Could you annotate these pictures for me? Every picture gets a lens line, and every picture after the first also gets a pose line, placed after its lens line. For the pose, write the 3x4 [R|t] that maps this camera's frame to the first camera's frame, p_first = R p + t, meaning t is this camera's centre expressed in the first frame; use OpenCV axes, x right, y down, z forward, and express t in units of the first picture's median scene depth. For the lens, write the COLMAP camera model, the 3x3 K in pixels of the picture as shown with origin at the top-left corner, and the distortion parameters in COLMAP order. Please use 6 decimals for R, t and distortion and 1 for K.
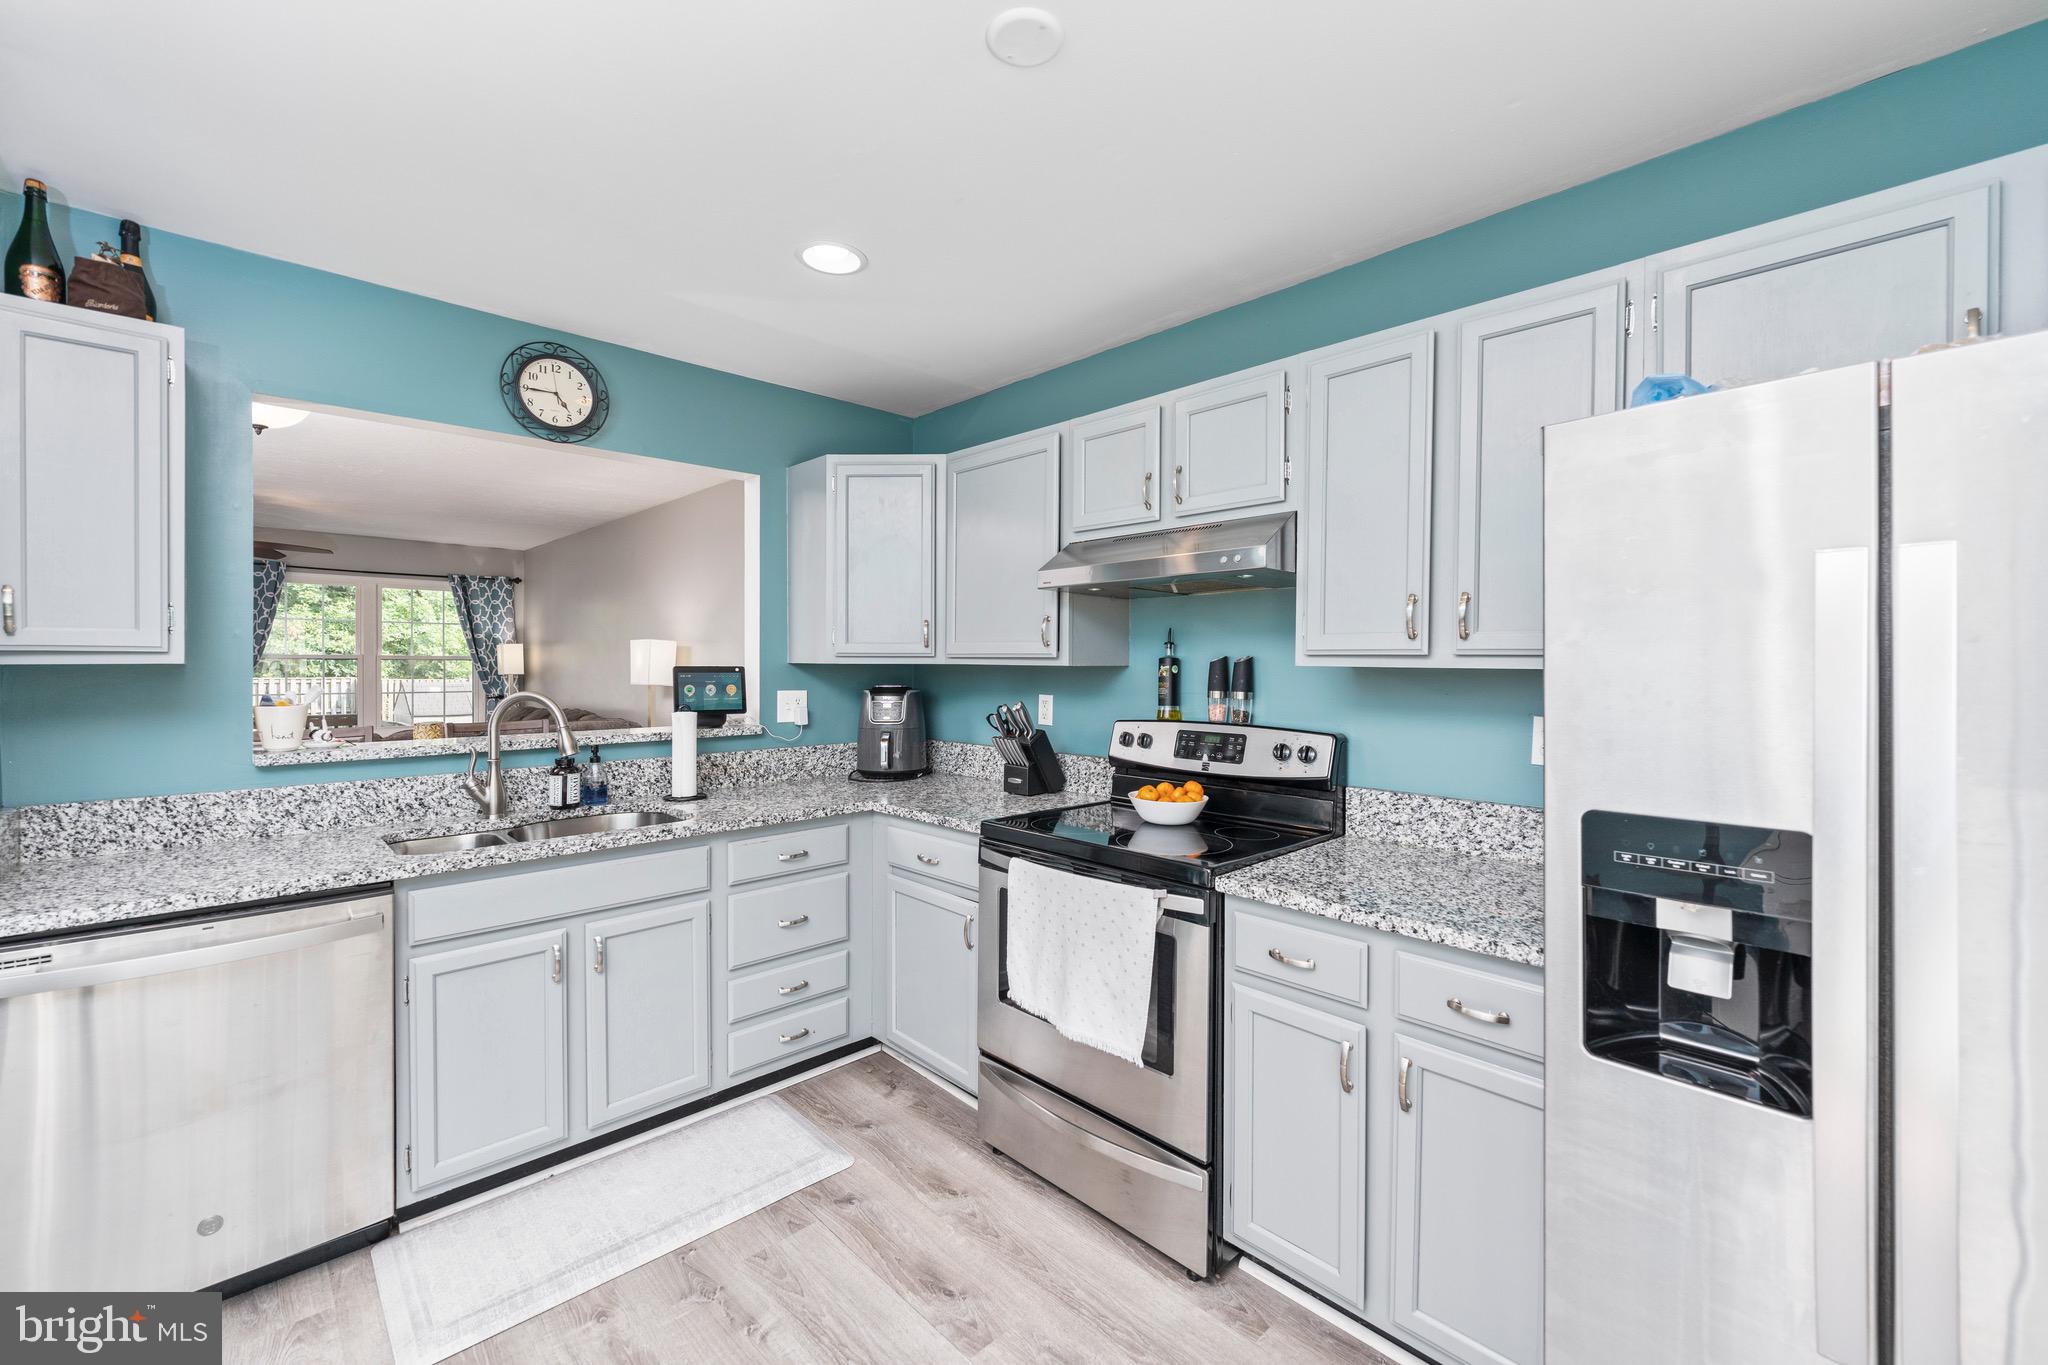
lens RADIAL K [[838.6, 0, 1019.7], [0, 838.6, 666.4], [0, 0, 1]] dist [0.001953, -0.000046]
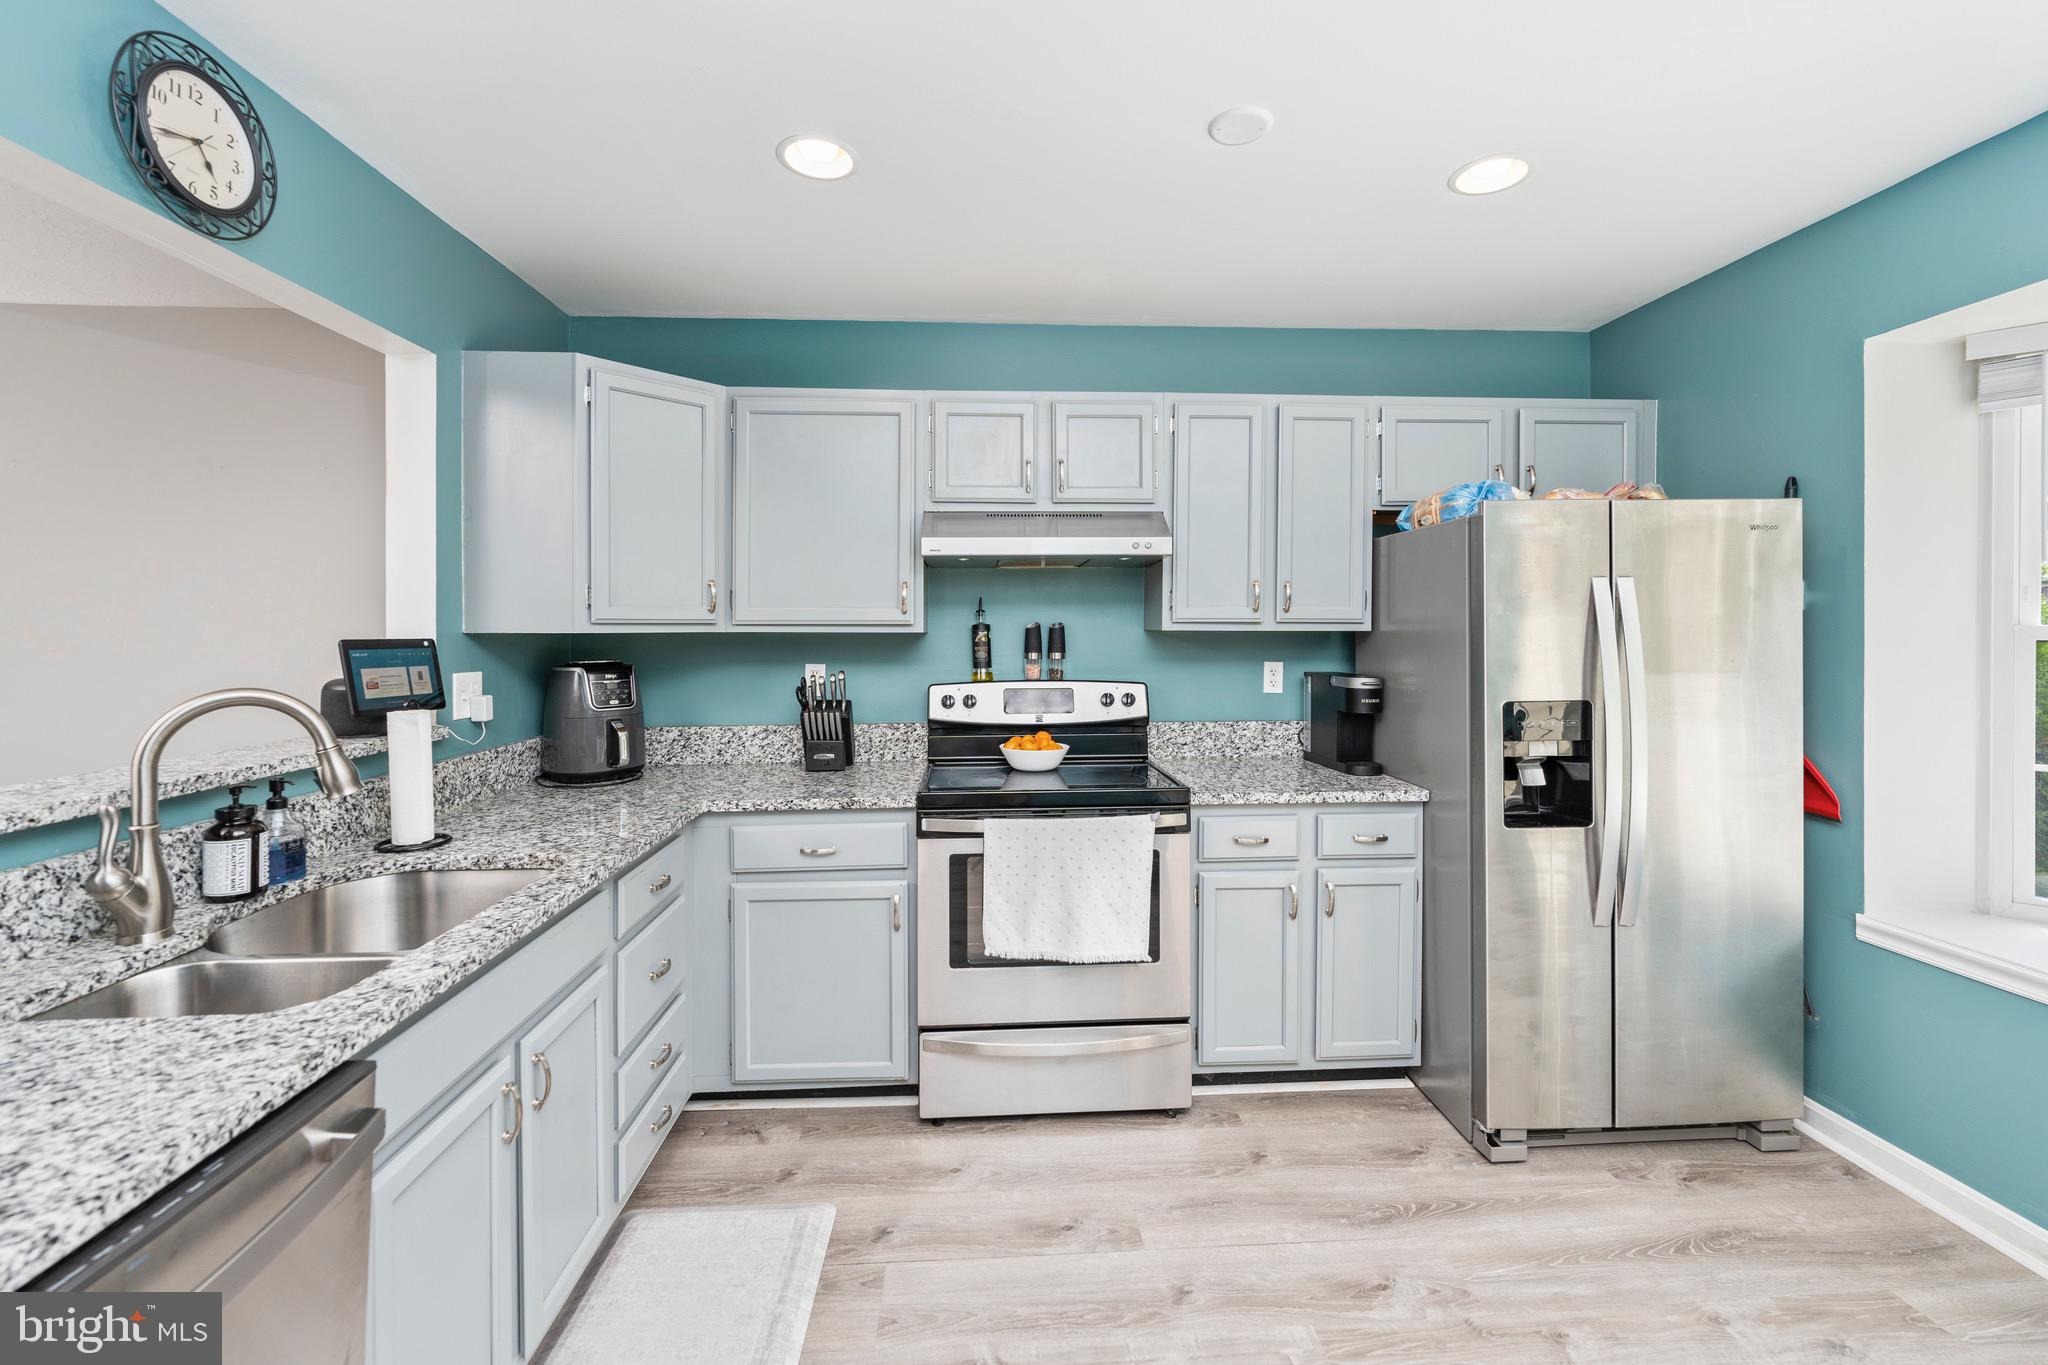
lens RADIAL K [[848.9, 0, 1029.6], [0, 848.9, 629.9], [0, 0, 1]] dist [-0.000403, -0.000222]
pose [[0.644288, -0.006499, 0.764755, -0.667979], [0.009101, 0.999958, 0.000831, -0.003790], [-0.764729, 0.006425, 0.644320, 0.249571]]
